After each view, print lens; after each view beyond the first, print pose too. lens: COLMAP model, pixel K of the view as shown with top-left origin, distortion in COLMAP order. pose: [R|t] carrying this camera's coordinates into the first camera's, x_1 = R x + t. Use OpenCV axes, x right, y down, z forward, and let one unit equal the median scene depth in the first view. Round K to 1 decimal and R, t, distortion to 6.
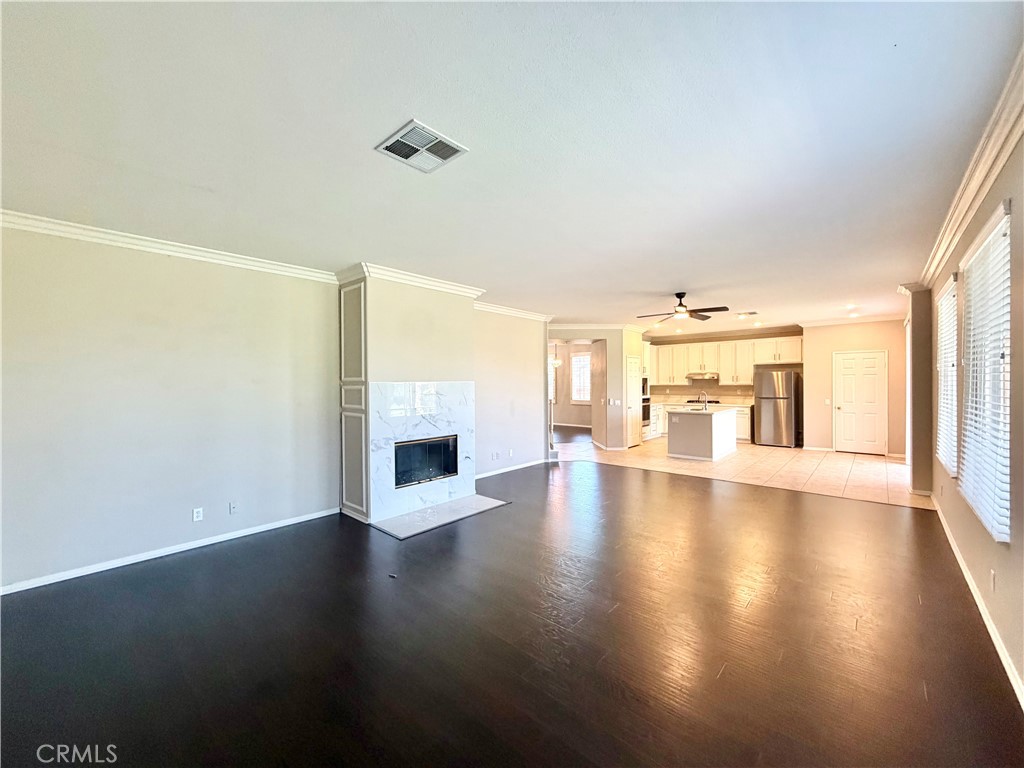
lens RADIAL K [[406.7, 0, 506.9], [0, 406.7, 386.1], [0, 0, 1]] dist [0.000620, 0.000158]
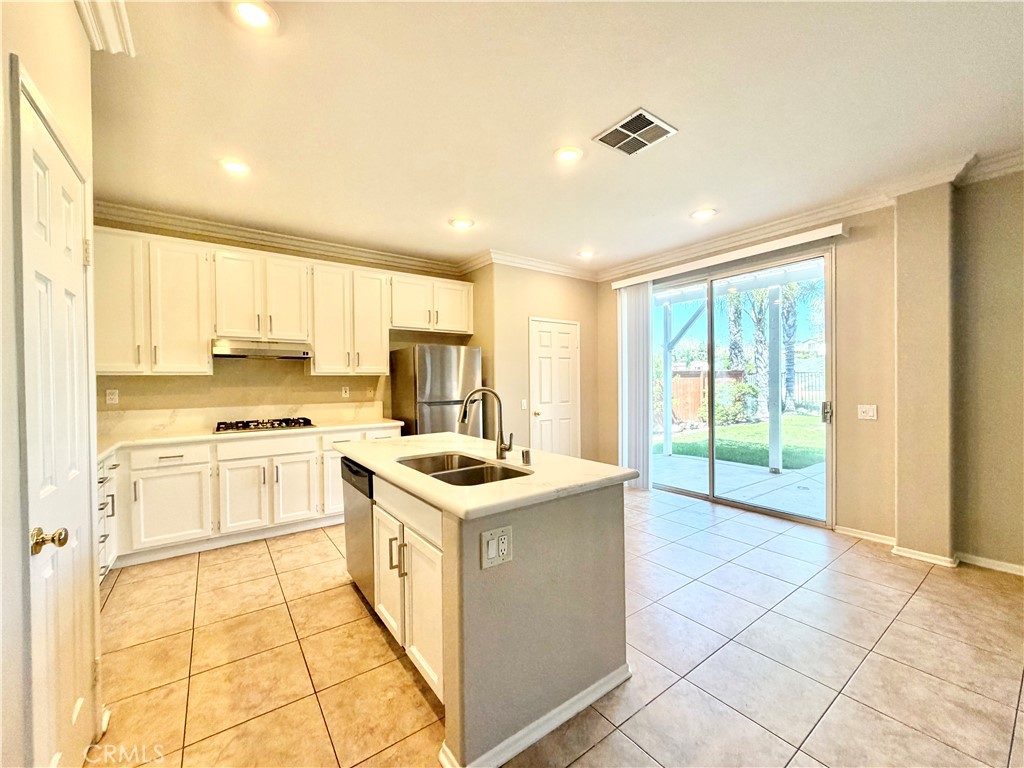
lens RADIAL K [[406.7, 0, 506.9], [0, 406.7, 386.1], [0, 0, 1]] dist [0.000620, 0.000158]
pose [[0.206047, -0.002200, 0.978540, 0.192316], [0.015456, 0.999880, -0.001006, 0.011198], [-0.978420, 0.015331, 0.206056, 0.752655]]
